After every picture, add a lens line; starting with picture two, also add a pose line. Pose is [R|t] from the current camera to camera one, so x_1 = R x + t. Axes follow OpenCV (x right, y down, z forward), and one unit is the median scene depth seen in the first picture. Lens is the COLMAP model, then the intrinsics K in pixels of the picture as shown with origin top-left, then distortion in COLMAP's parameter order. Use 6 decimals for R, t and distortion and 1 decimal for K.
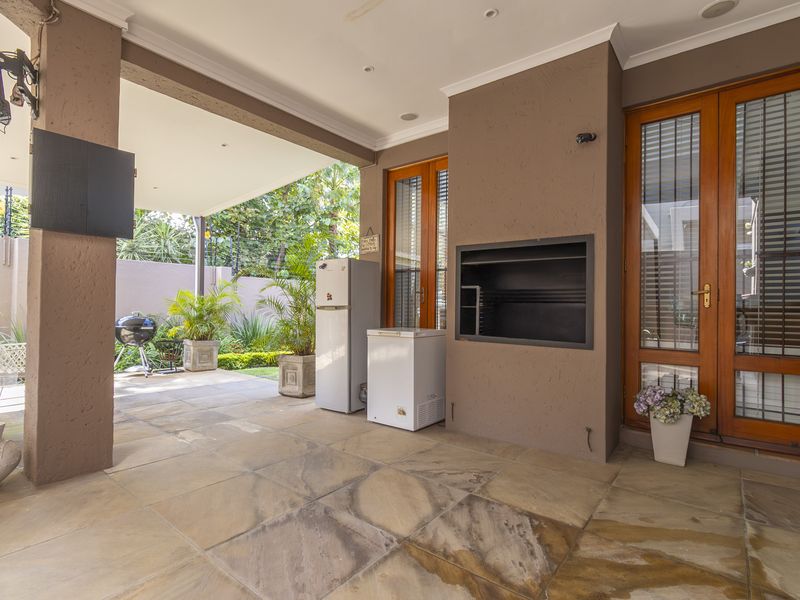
lens RADIAL K [[422.6, 0, 400.0], [0, 422.6, 300.0], [0, 0, 1]] dist [-0.000486, -0.001842]
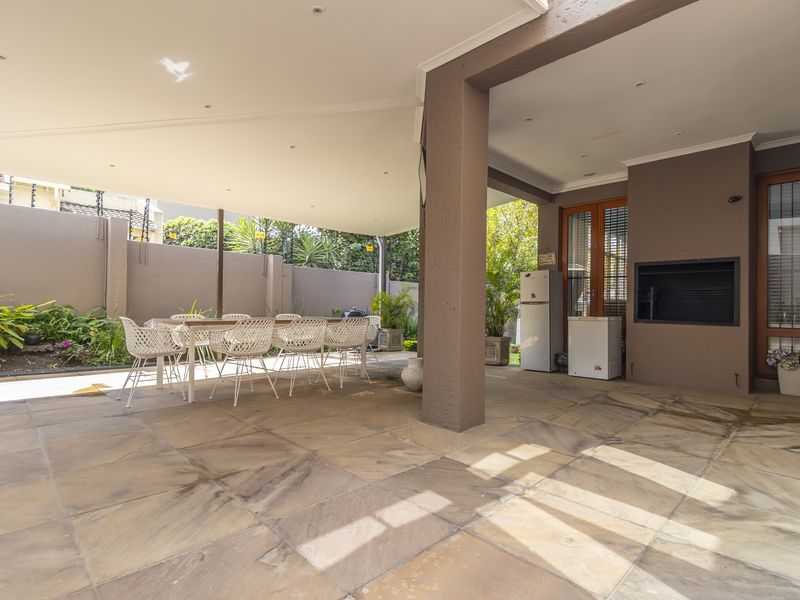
lens RADIAL K [[422.6, 0, 400.0], [0, 422.6, 300.0], [0, 0, 1]] dist [-0.000486, -0.001842]
pose [[0.991431, 0.000061, -0.130634, -0.528195], [-0.000622, 0.999991, -0.004254, 0.017898], [0.130632, 0.004298, 0.991422, -0.666816]]
